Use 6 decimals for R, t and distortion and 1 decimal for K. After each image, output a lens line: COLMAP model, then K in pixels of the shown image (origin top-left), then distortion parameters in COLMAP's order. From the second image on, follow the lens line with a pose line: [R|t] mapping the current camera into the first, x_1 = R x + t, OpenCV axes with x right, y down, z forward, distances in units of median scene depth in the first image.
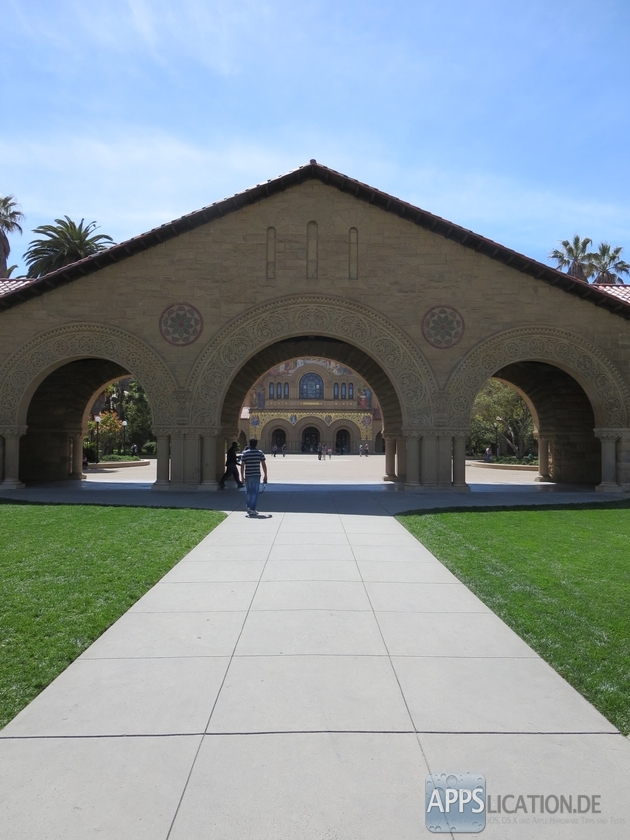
lens RADIAL K [[579.7, 0, 315.0], [0, 579.7, 420.0], [0, 0, 1]] dist [-0.002371, -0.000446]
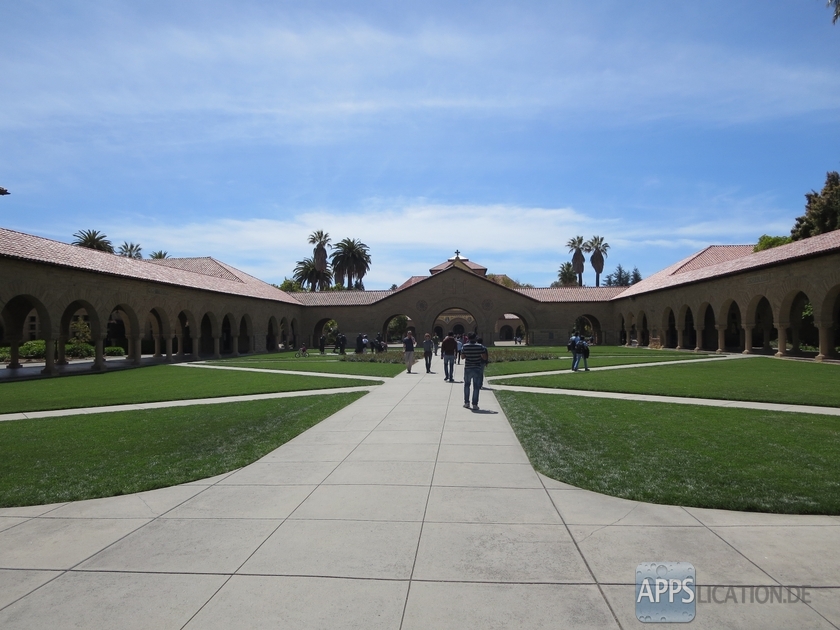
lens RADIAL K [[579.7, 0, 420.0], [0, 579.7, 315.0], [0, 0, 1]] dist [-0.002371, -0.000446]
pose [[0.996693, -0.023045, -0.077920, 0.066406], [0.023547, 0.999707, 0.005538, -0.122969], [0.077770, -0.007354, 0.996944, -3.001095]]
